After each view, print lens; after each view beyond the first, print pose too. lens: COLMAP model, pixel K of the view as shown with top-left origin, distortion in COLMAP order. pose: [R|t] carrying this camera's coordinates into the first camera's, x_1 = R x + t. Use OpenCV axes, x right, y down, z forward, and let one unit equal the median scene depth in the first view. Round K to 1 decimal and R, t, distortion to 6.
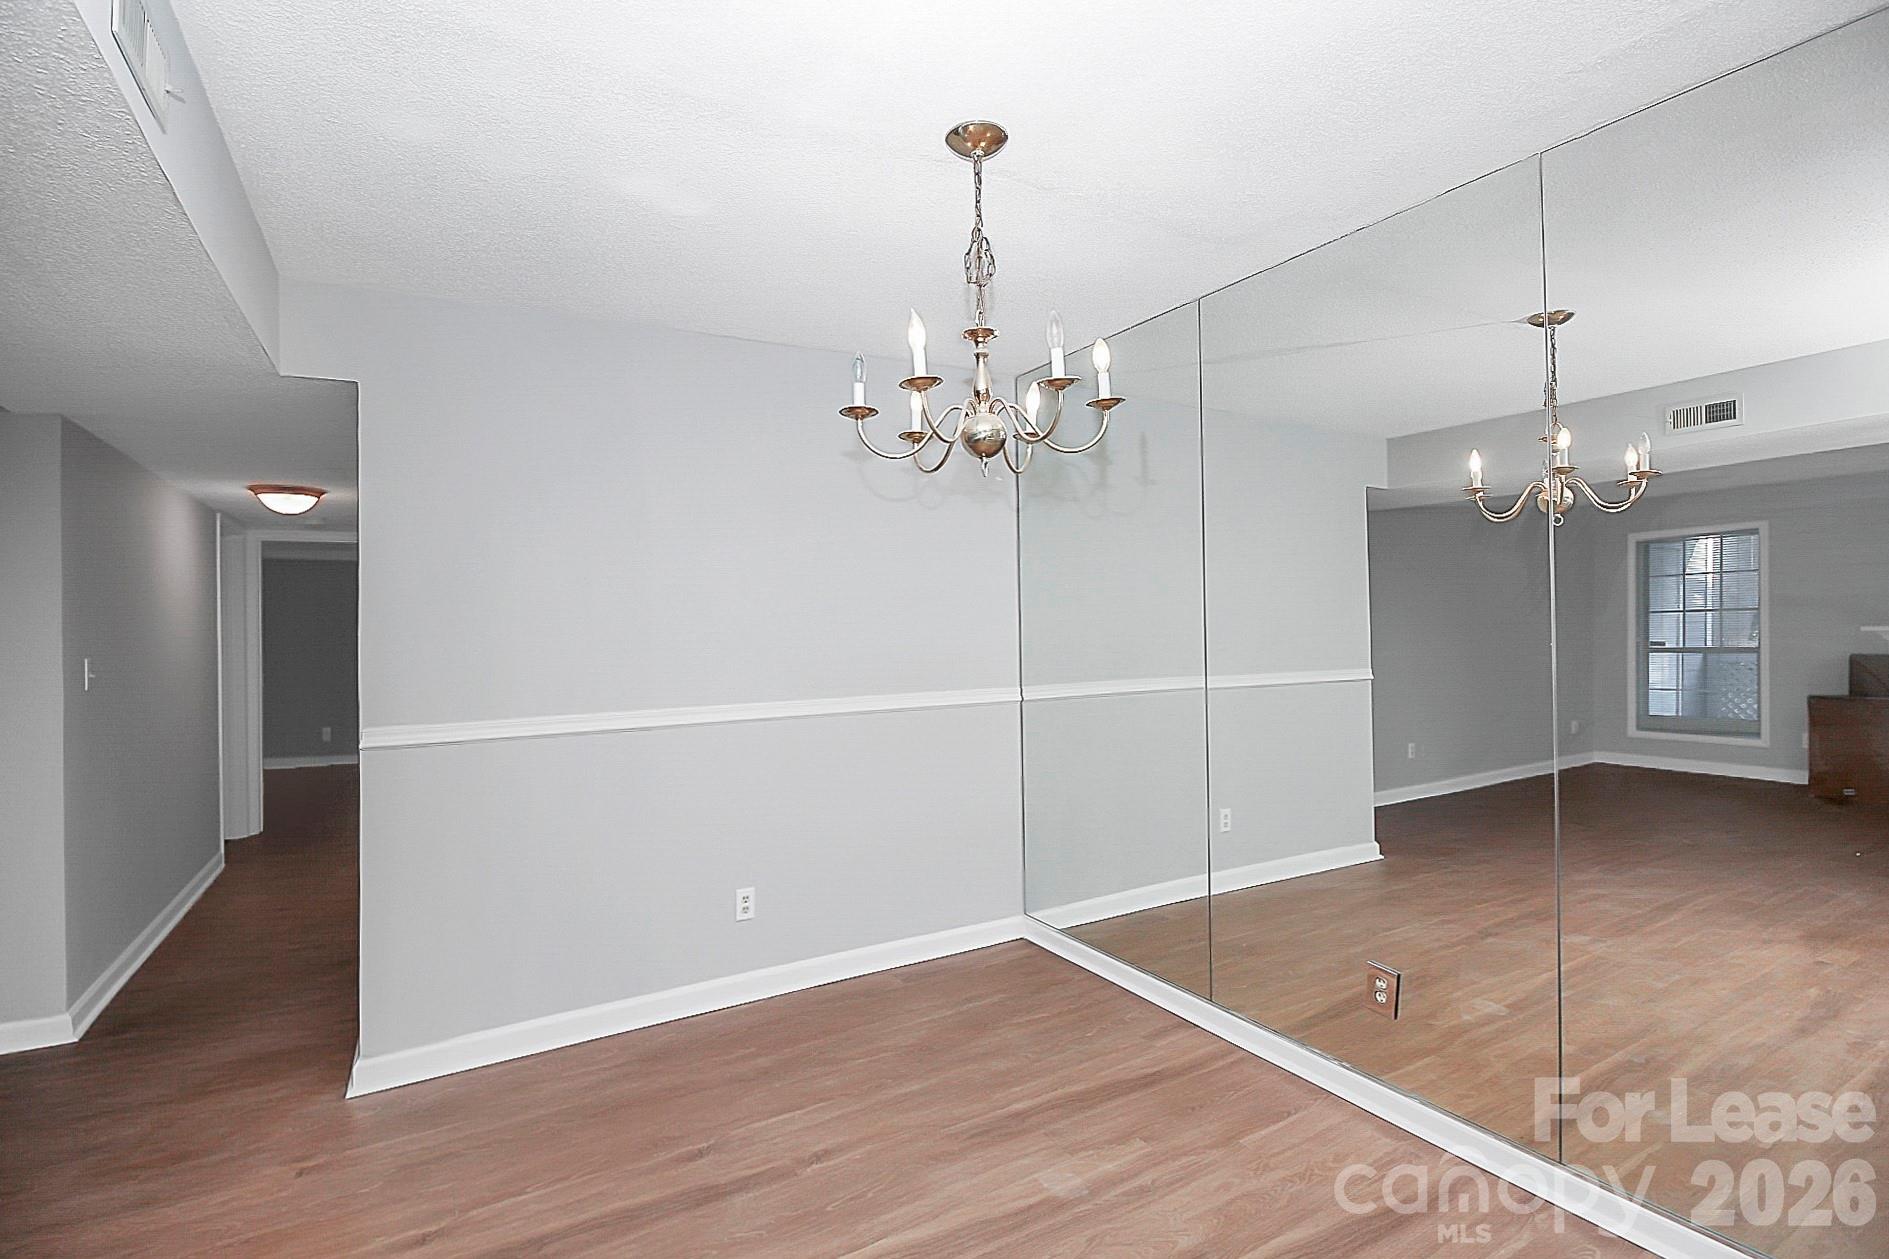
lens RADIAL K [[888.9, 0, 908.6], [0, 888.9, 623.4], [0, 0, 1]] dist [0.000438, -0.012717]
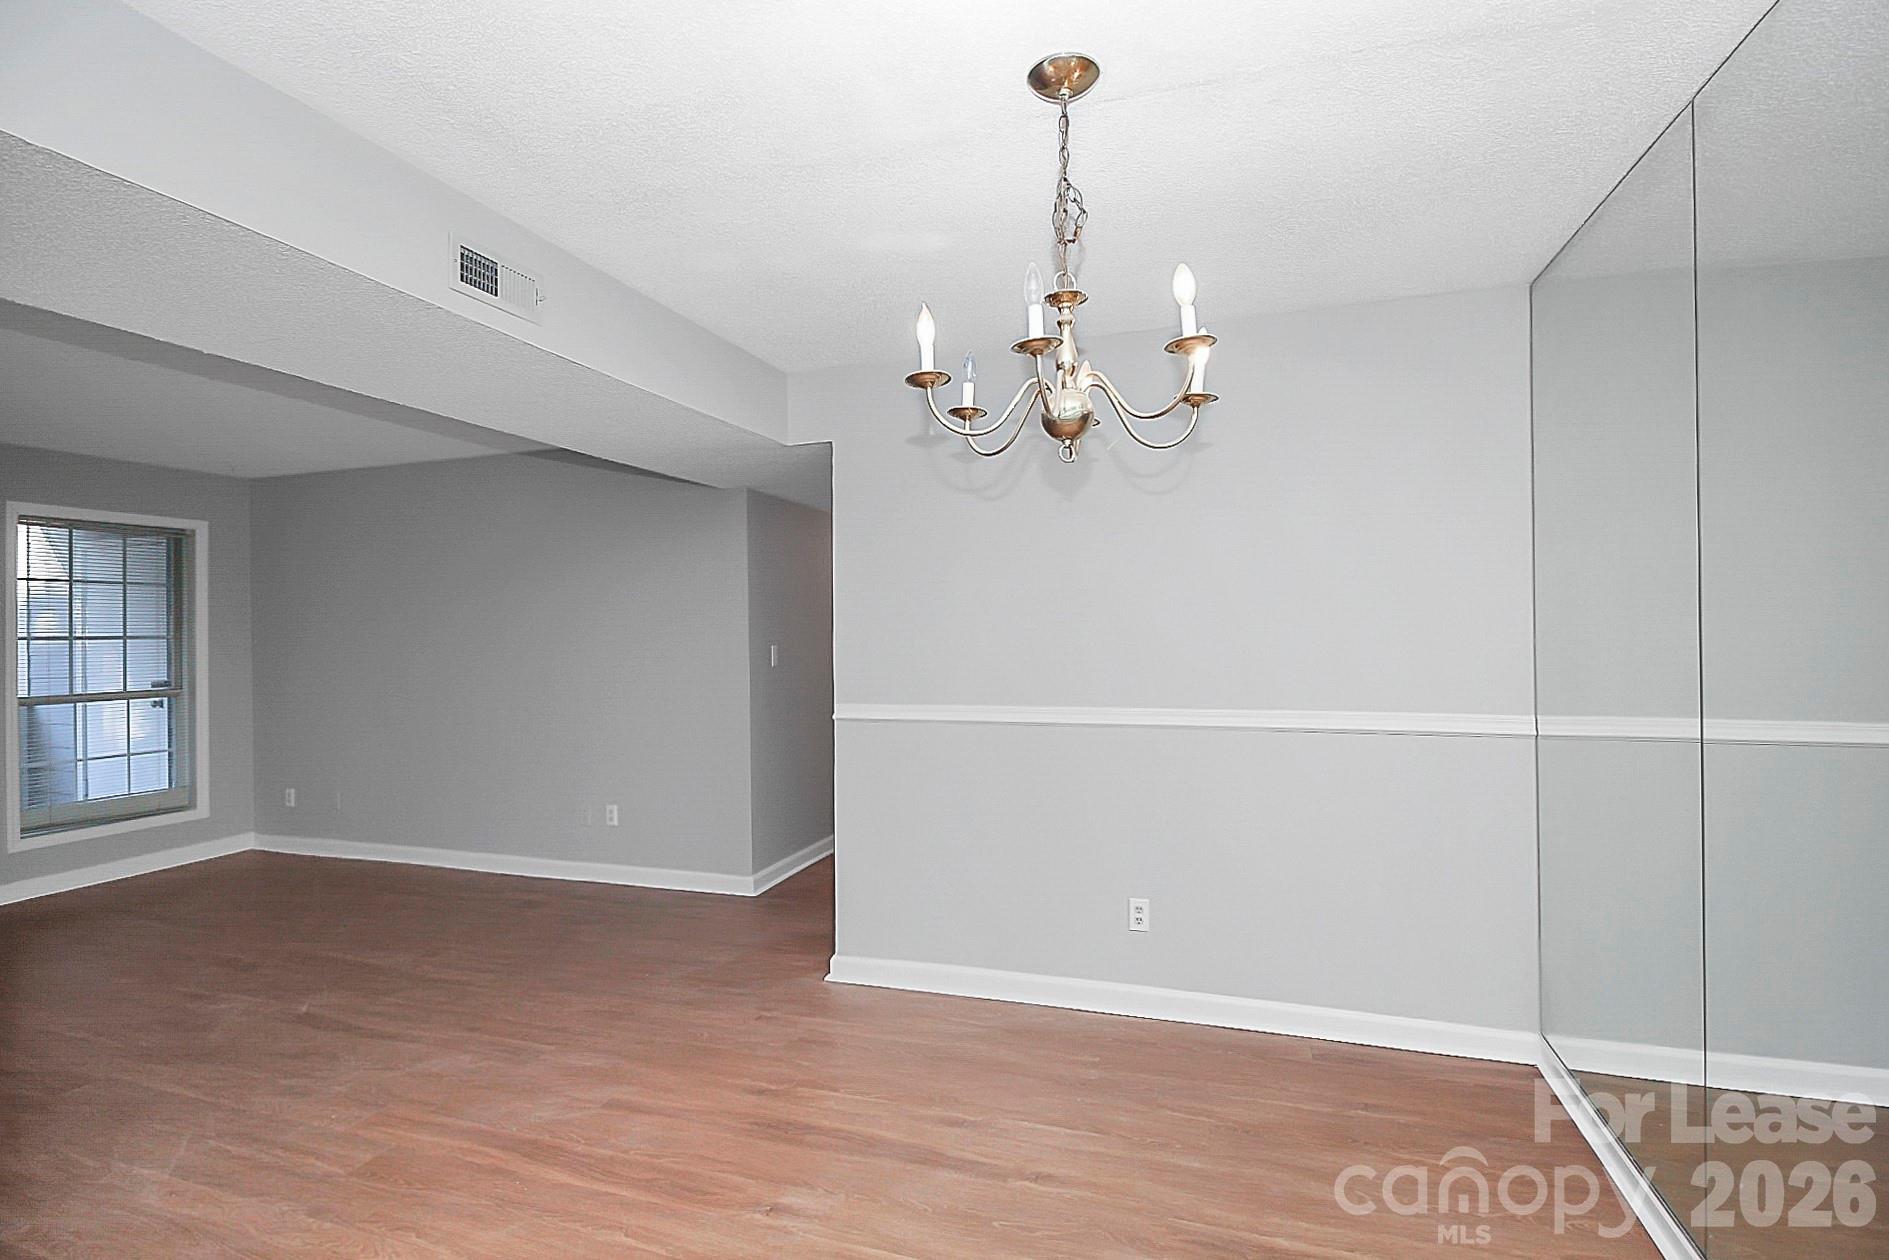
lens RADIAL K [[888.9, 0, 962.0], [0, 888.9, 621.6], [0, 0, 1]] dist [0.000438, -0.012717]
pose [[0.674506, 0.004188, -0.738257, 0.514269], [-0.002561, 0.999991, 0.003334, -0.008864], [0.738265, -0.000358, 0.674511, 0.262774]]
